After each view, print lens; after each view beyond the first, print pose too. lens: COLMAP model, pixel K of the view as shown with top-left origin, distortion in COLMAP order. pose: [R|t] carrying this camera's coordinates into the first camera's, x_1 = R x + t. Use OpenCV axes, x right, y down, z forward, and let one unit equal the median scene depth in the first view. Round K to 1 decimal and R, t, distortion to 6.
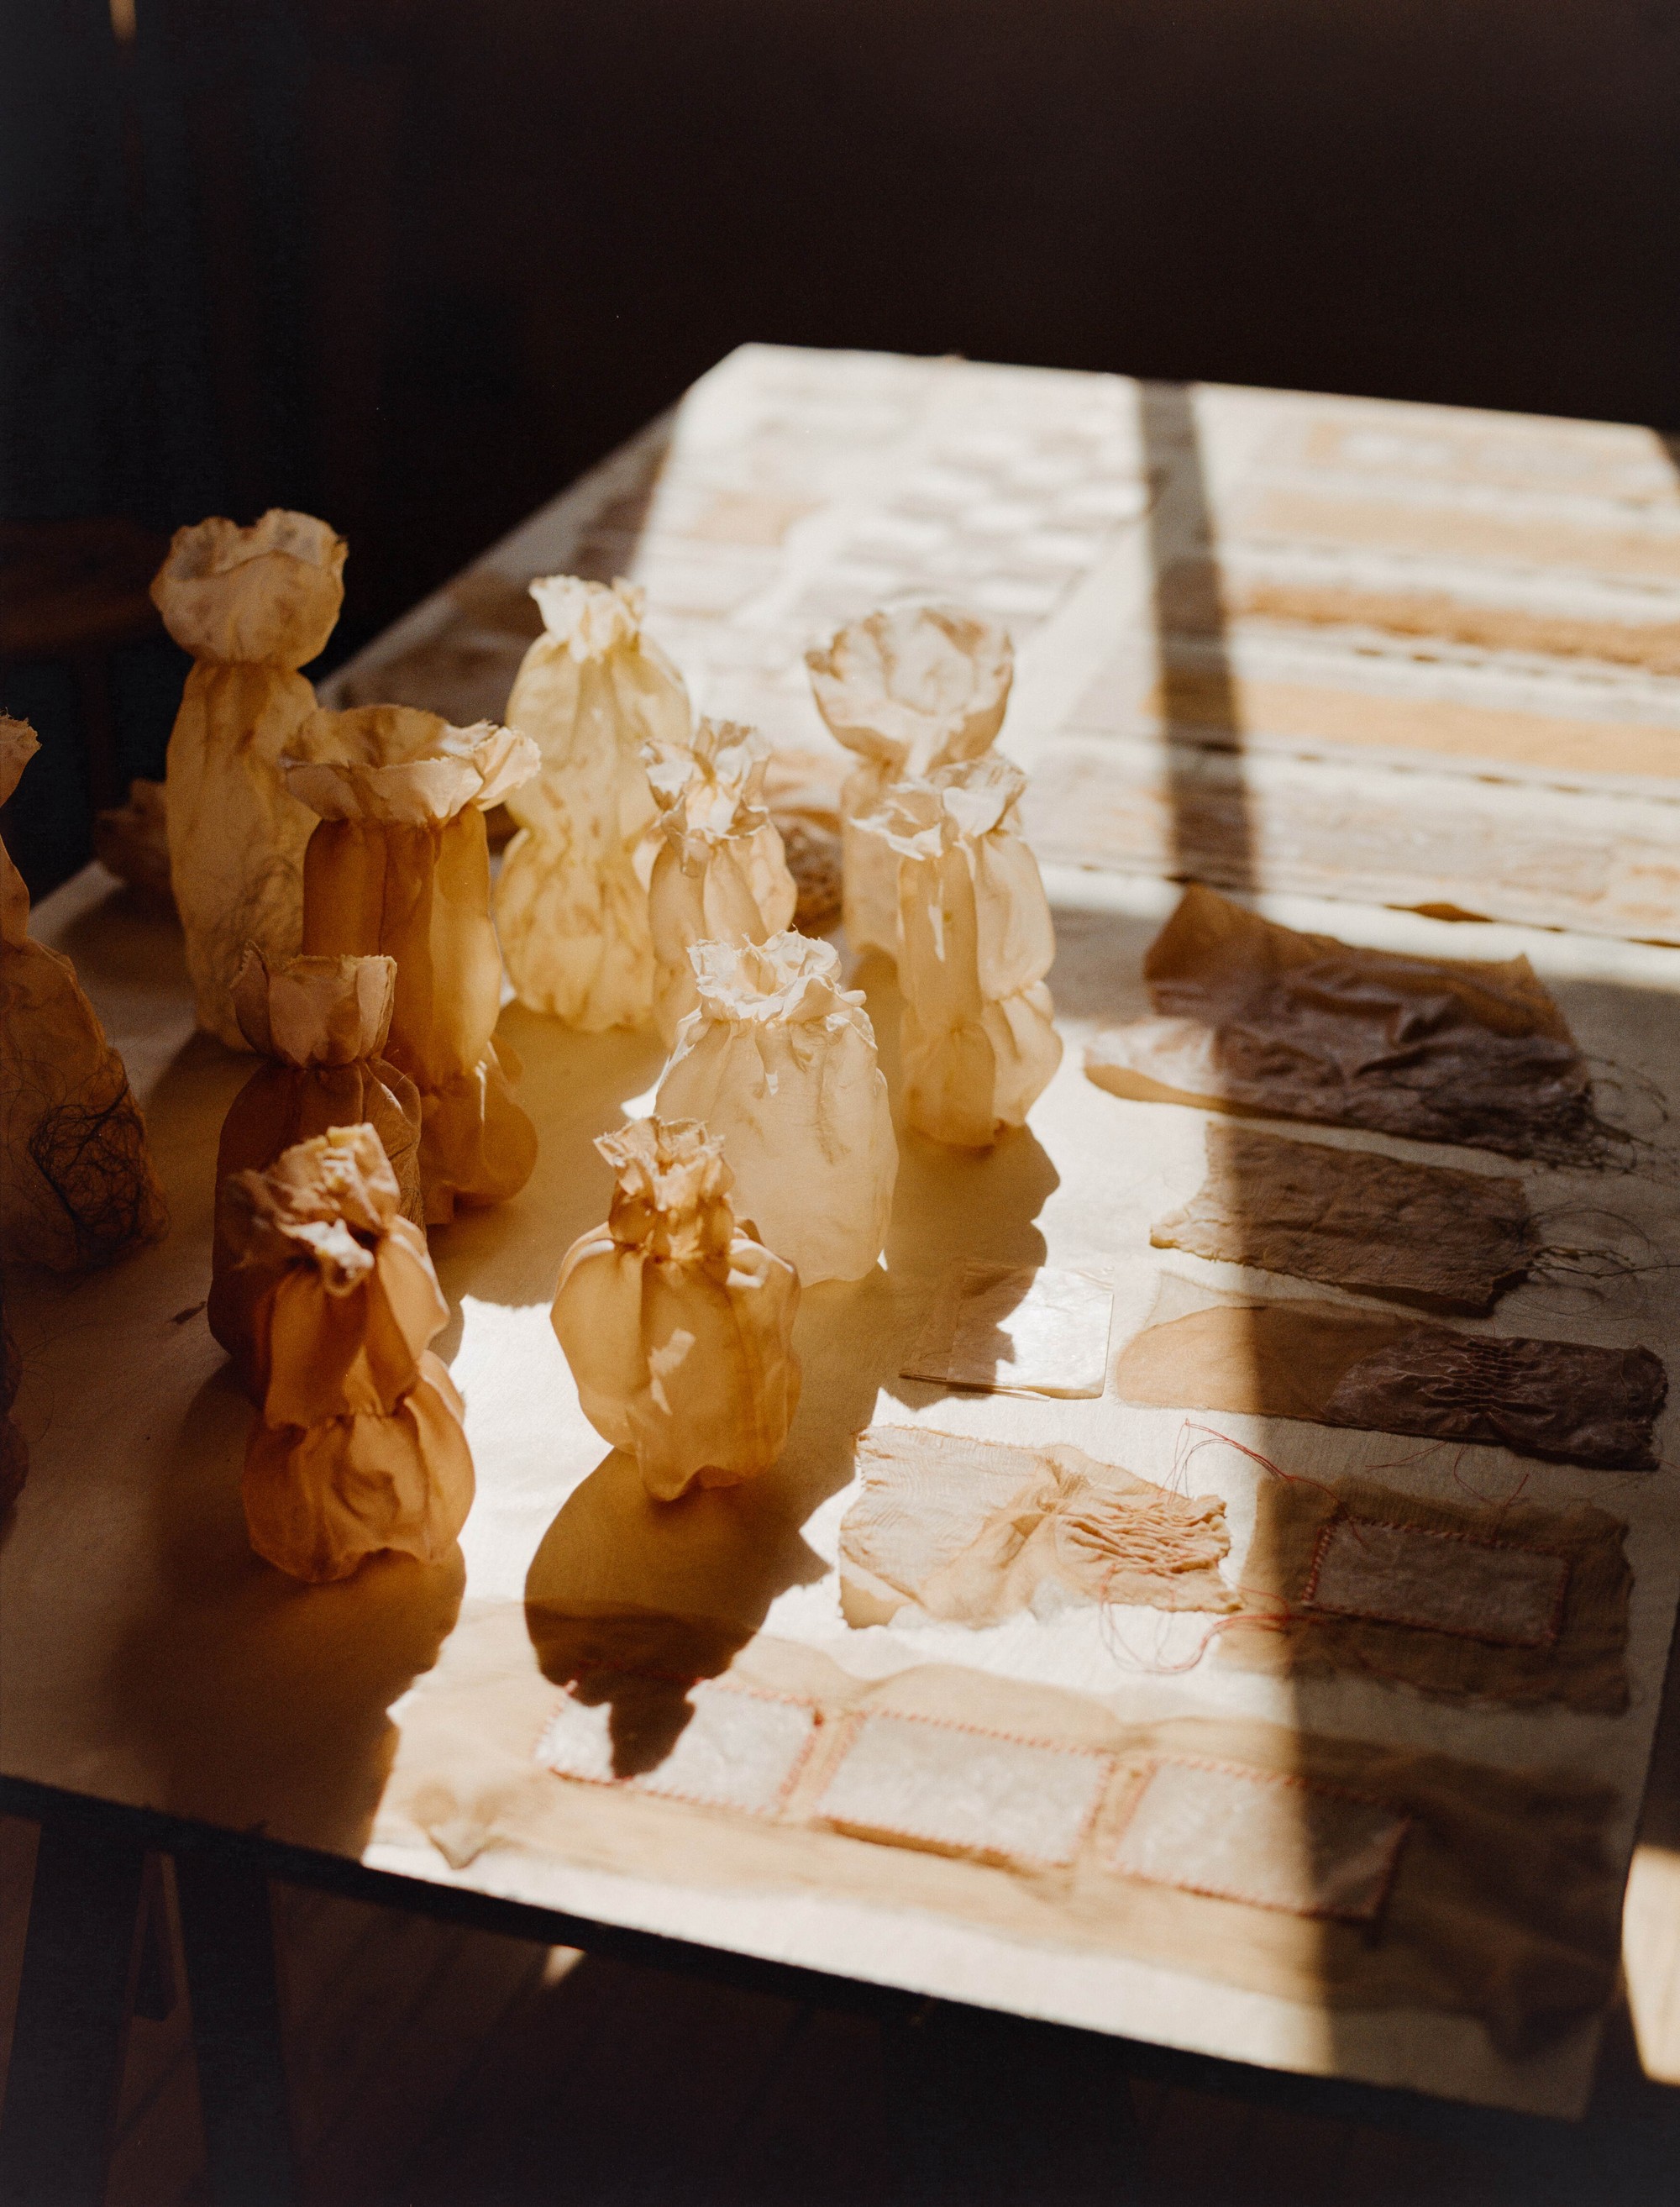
lens RADIAL K [[3567.2, 0, 836.0], [0, 3567.2, 1102.7], [0, 0, 1]] dist [-0.163787, 0.000000]
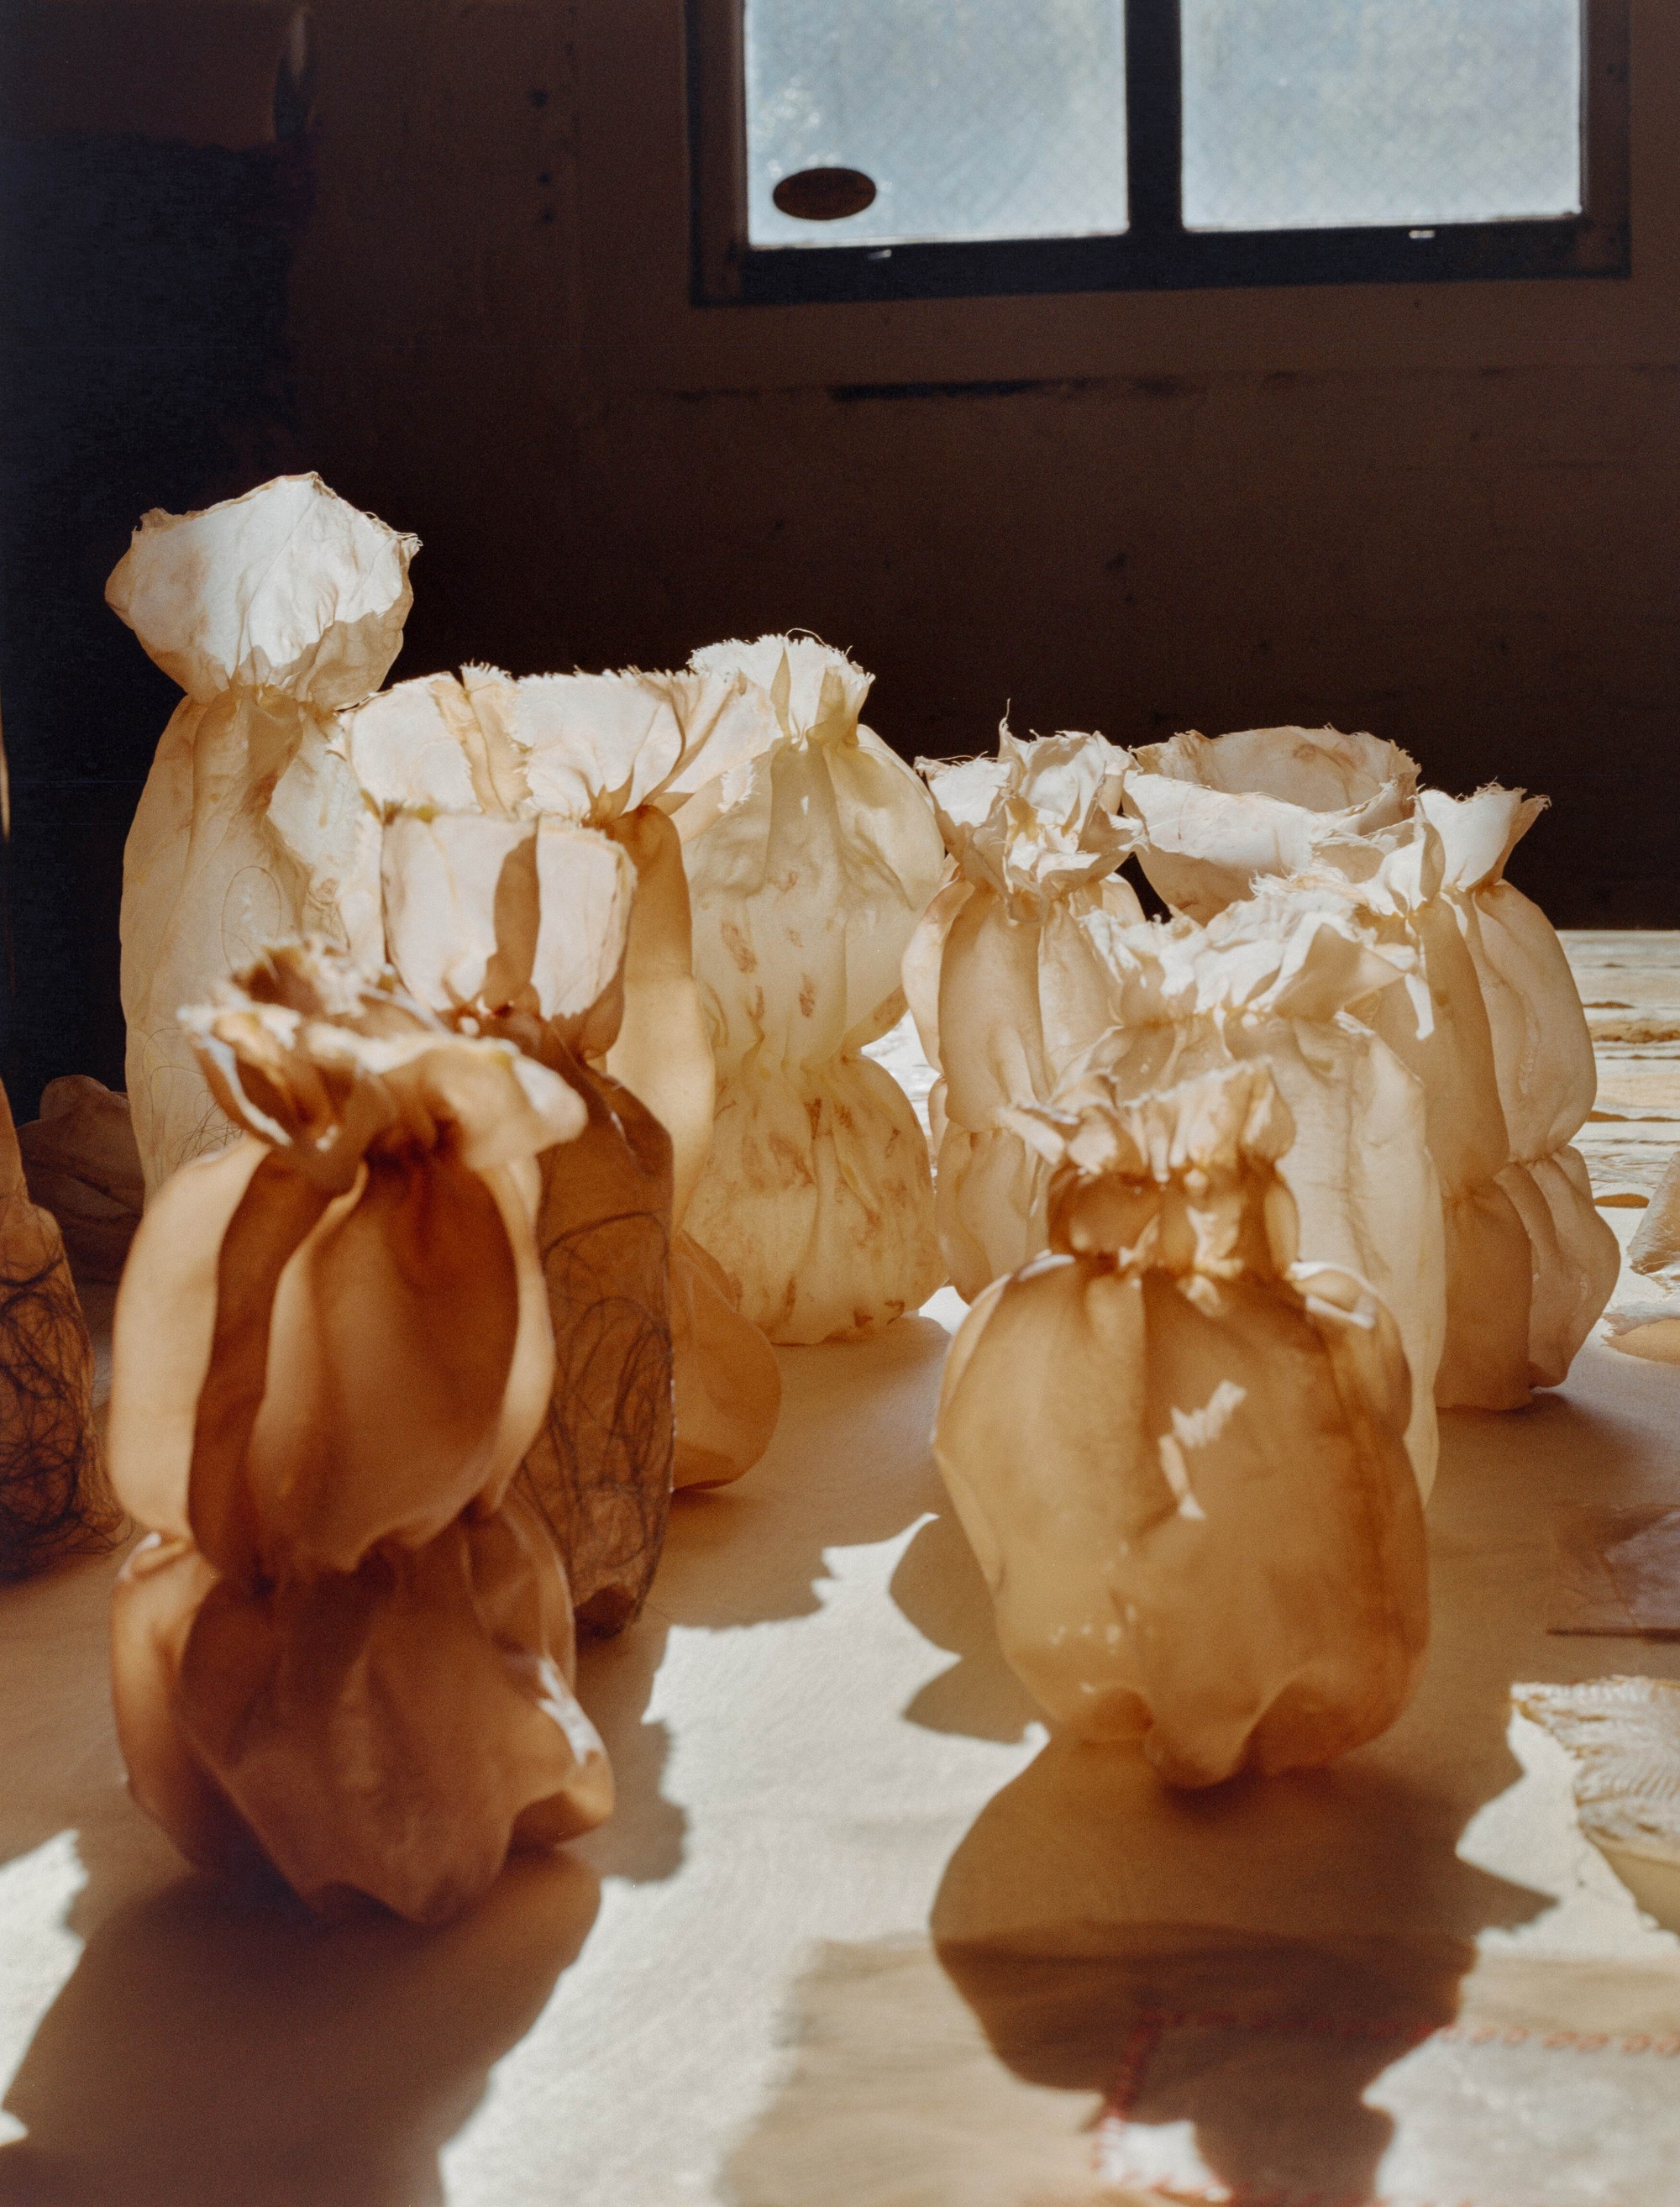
lens RADIAL K [[3567.2, 0, 845.2], [0, 3567.2, 1104.8], [0, 0, 1]] dist [-0.163787, 0.000000]
pose [[0.998167, -0.031987, 0.051378, -0.100573], [0.046428, 0.949274, -0.311005, 0.146528], [-0.038824, 0.312820, 0.949019, 0.439070]]
